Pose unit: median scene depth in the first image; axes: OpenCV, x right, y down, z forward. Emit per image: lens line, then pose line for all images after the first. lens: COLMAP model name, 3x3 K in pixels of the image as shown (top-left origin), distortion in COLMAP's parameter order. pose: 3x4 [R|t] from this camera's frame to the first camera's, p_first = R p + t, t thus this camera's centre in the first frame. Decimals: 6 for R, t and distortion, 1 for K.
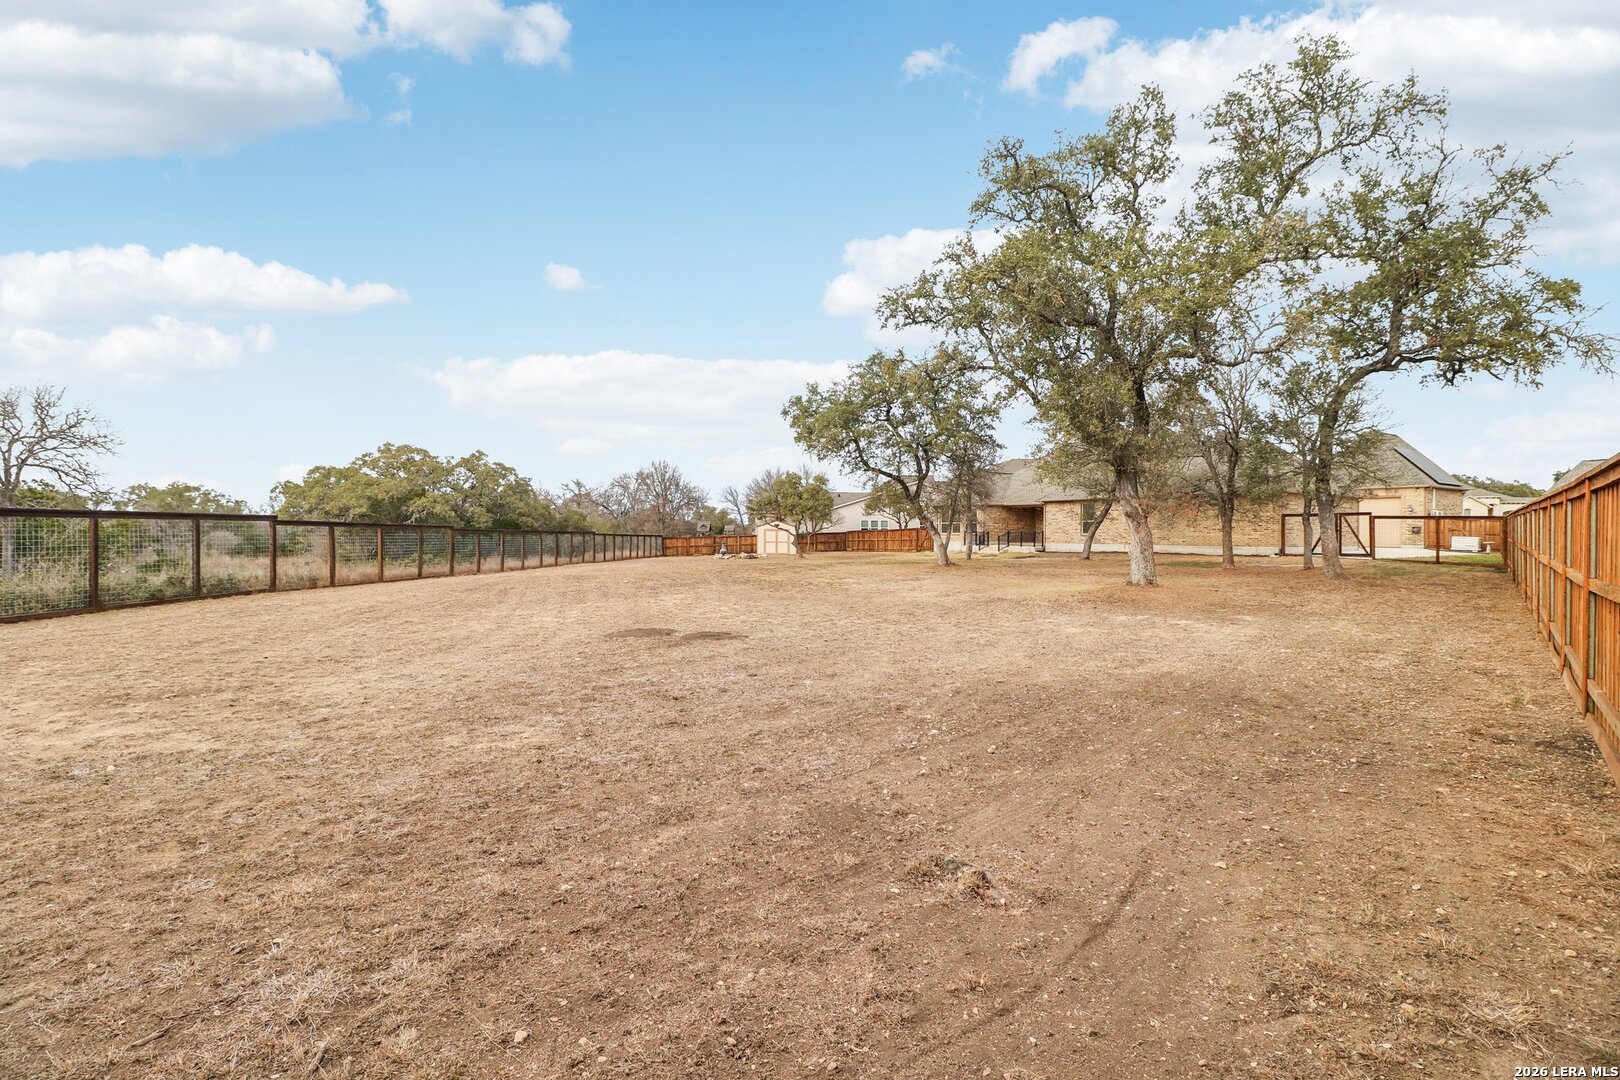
lens RADIAL K [[758.8, 0, 806.6], [0, 758.8, 533.2], [0, 0, 1]] dist [0.005058, -0.005073]
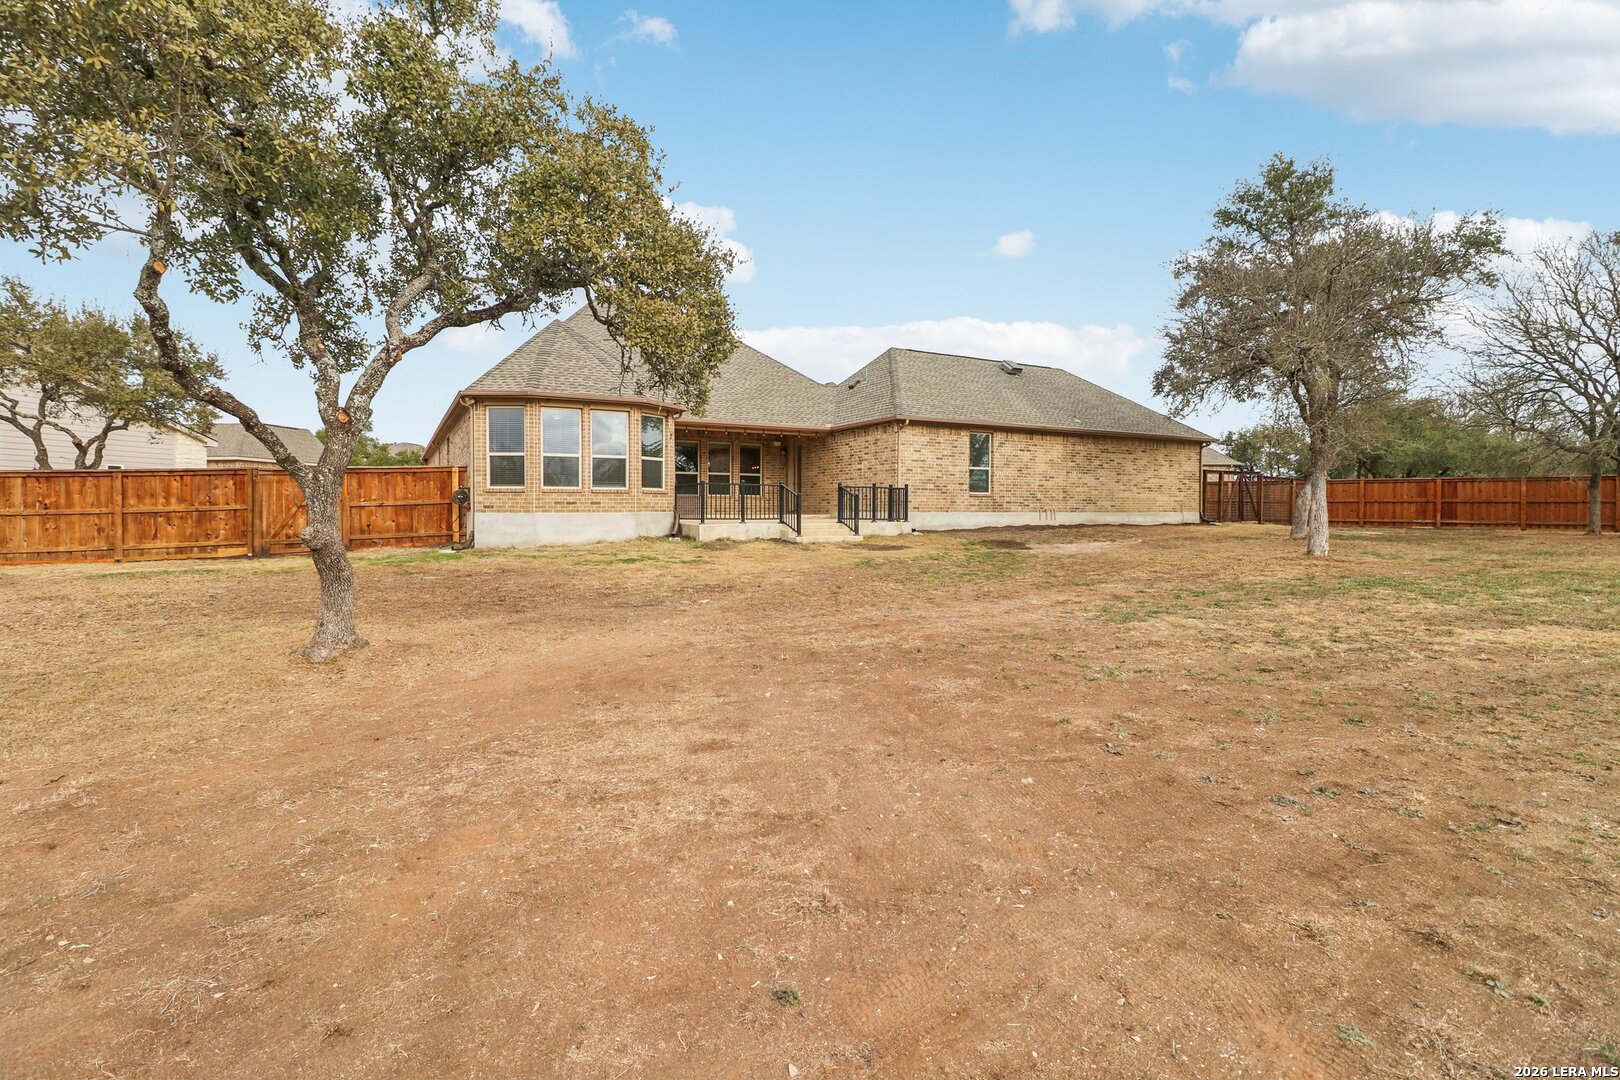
lens RADIAL K [[737.0, 0, 790.0], [0, 737.0, 530.9], [0, 0, 1]] dist [0.003640, -0.000244]
pose [[0.102077, -0.030186, 0.994318, -0.103985], [0.002177, 0.999544, 0.030121, 0.008350], [-0.994774, -0.000910, 0.102096, 0.797741]]
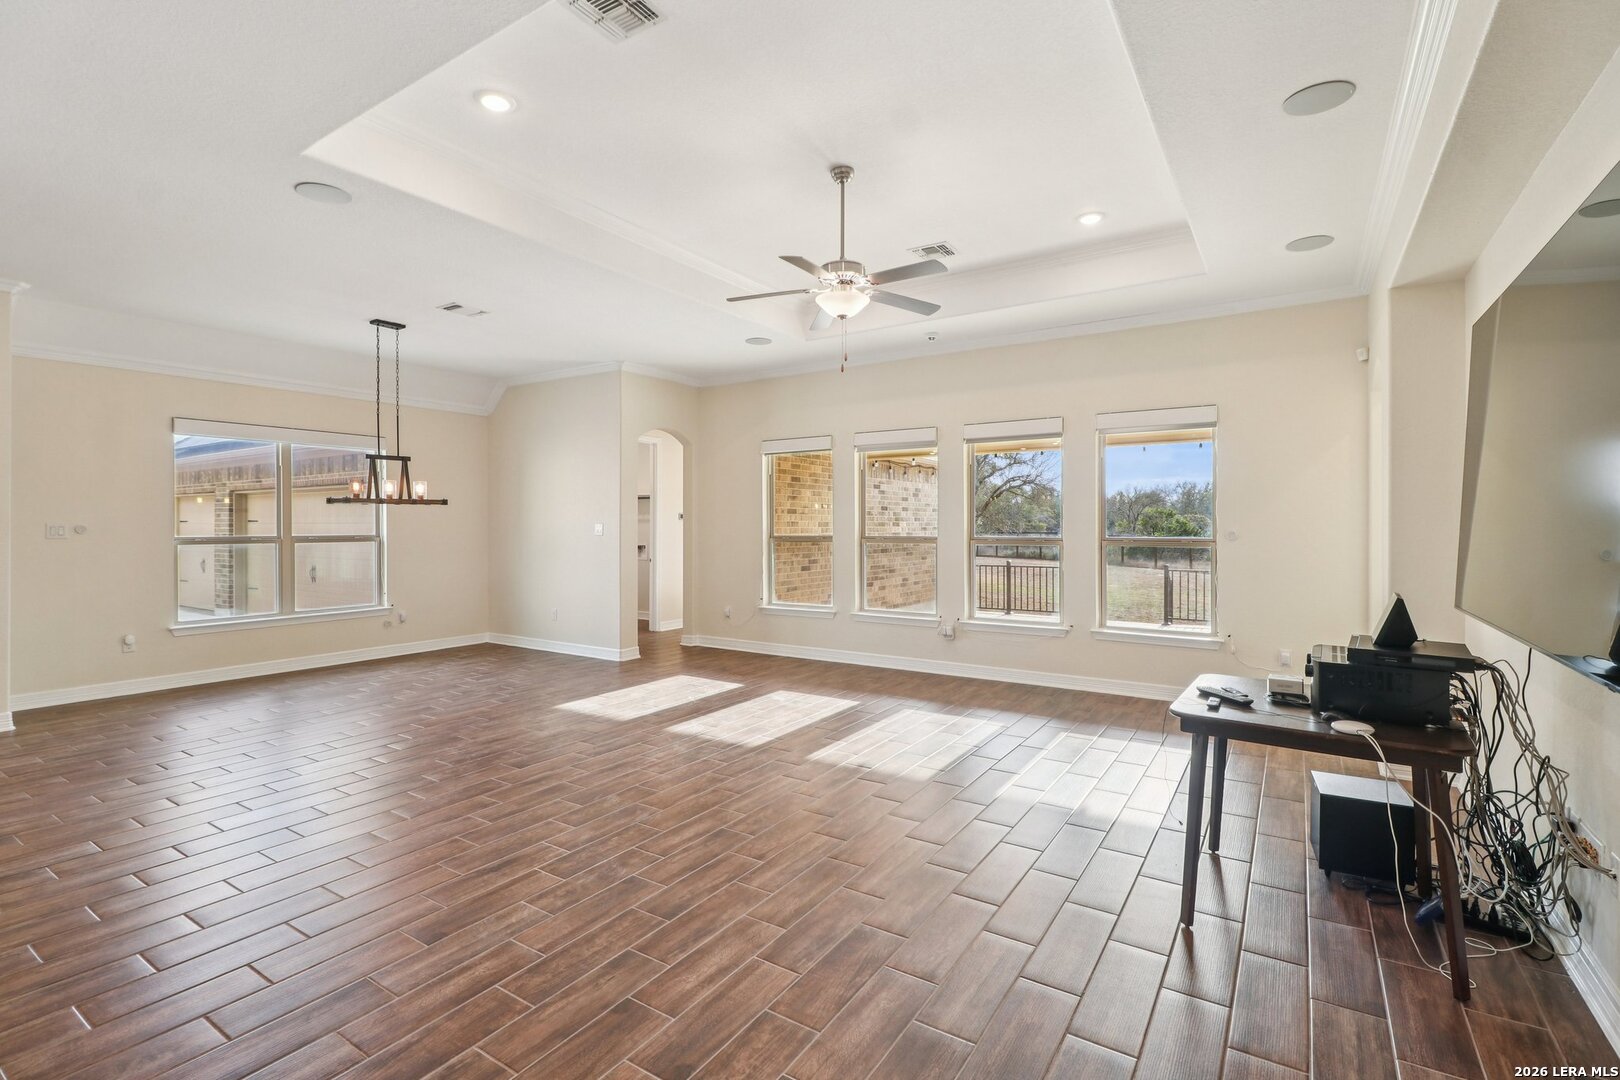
lens RADIAL K [[758.8, 0, 799.2], [0, 758.8, 527.9], [0, 0, 1]] dist [0.005058, -0.005073]
pose [[-0.923833, 0.001317, -0.382793, 0.380210], [-0.000850, 0.999985, 0.005492, -0.014533], [0.382794, 0.005399, -0.923818, 0.994303]]
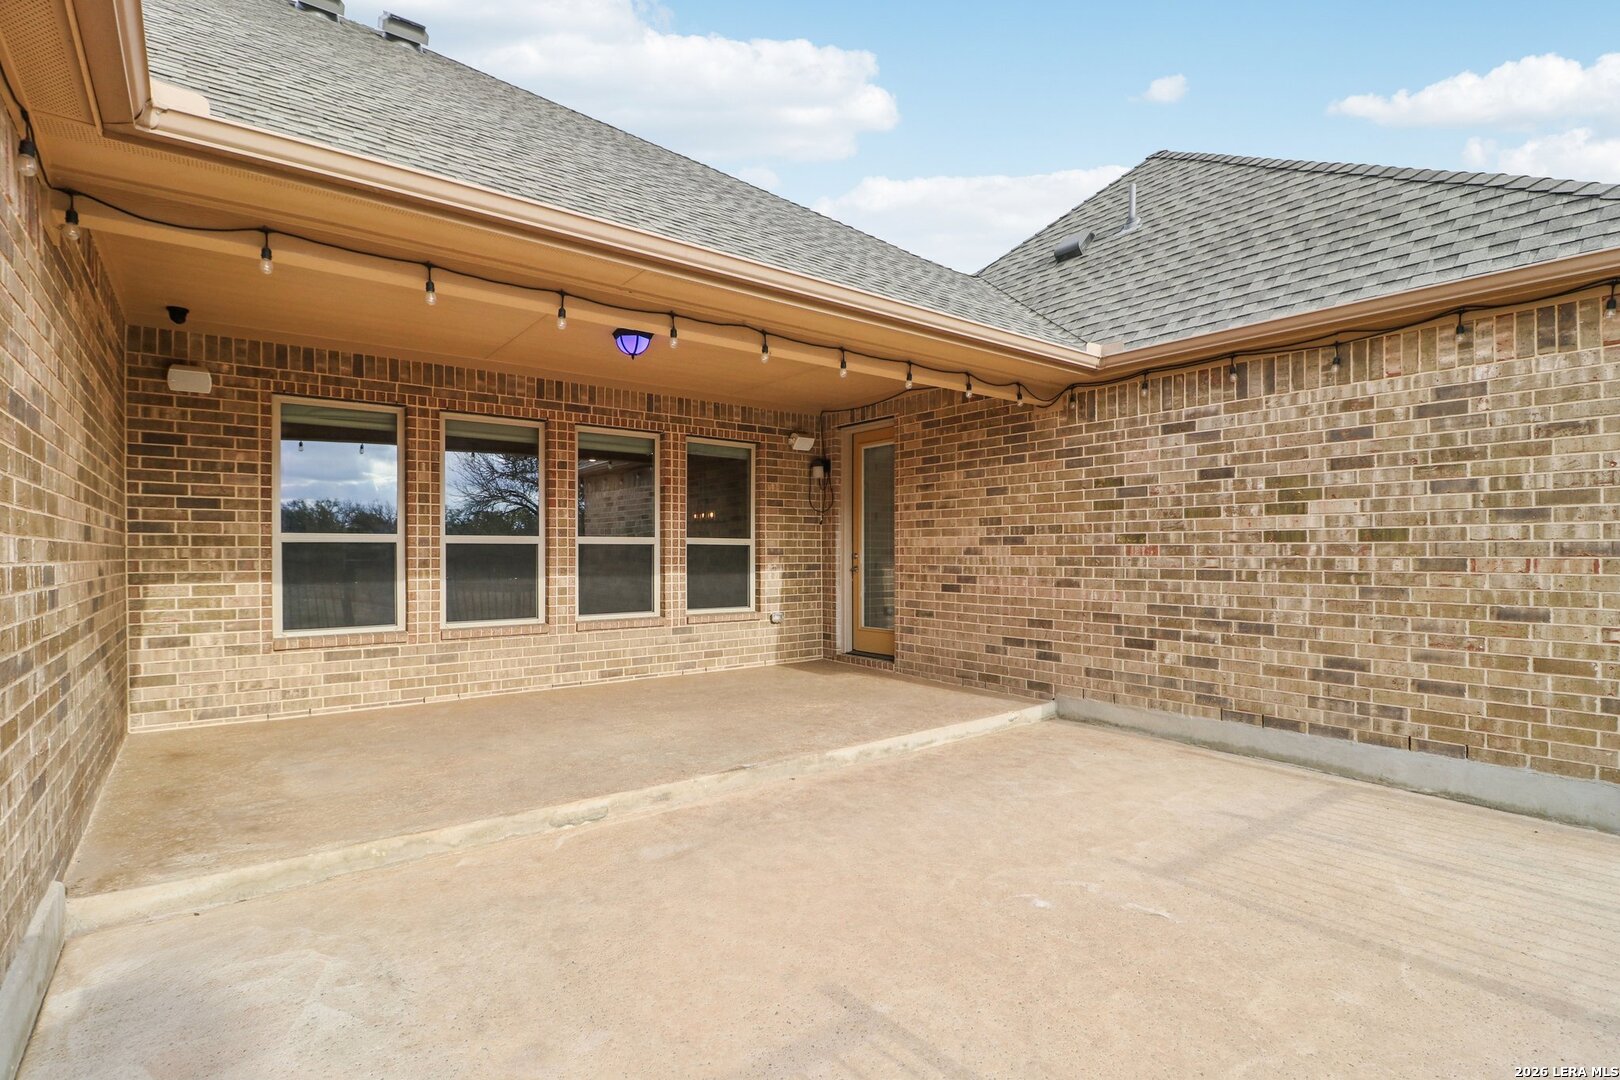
lens RADIAL K [[758.8, 0, 796.0], [0, 758.8, 553.9], [0, 0, 1]] dist [0.005058, -0.005073]
pose [[-0.058928, -0.003034, 0.998258, 0.188877], [0.004787, 0.999983, 0.003322, -0.009937], [-0.998251, 0.004975, -0.058913, 0.859625]]
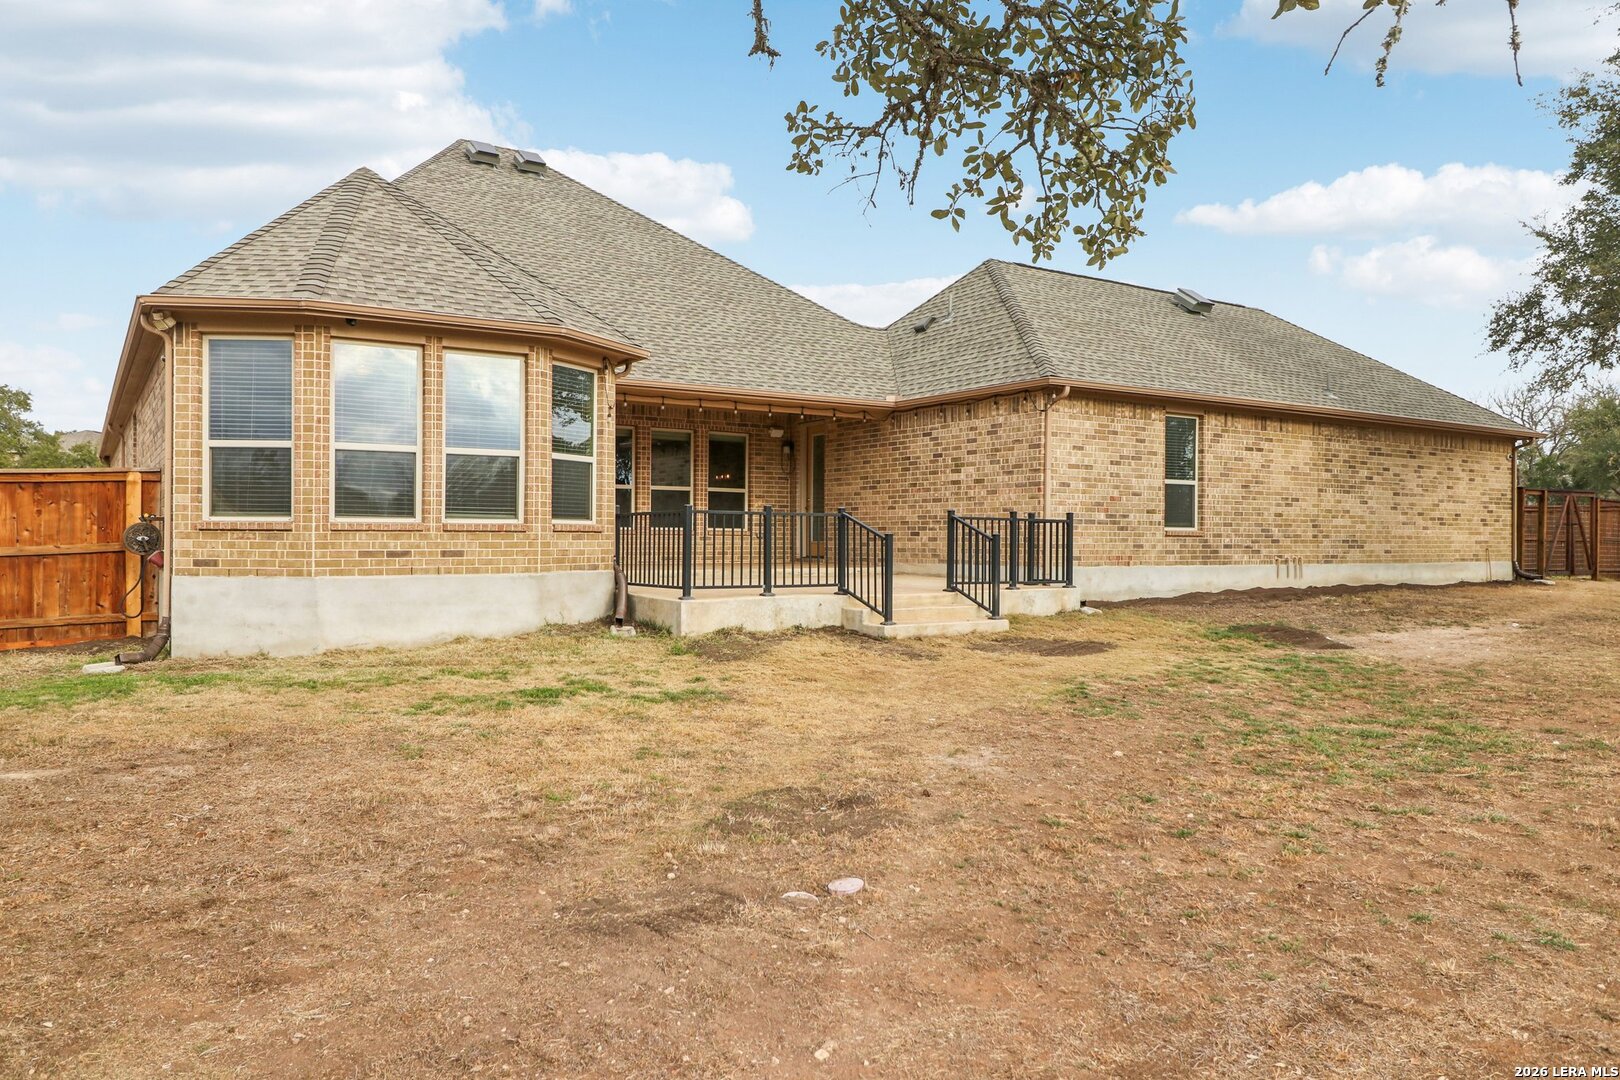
lens RADIAL K [[1092.8, 0, 781.2], [0, 1092.8, 546.8], [0, 0, 1]] dist [0.008660, 0.000546]
pose [[0.027755, -0.008820, 0.999576, -0.018302], [-0.001358, 0.999960, 0.008861, 0.003026], [-0.999614, -0.001603, 0.027742, 0.838559]]
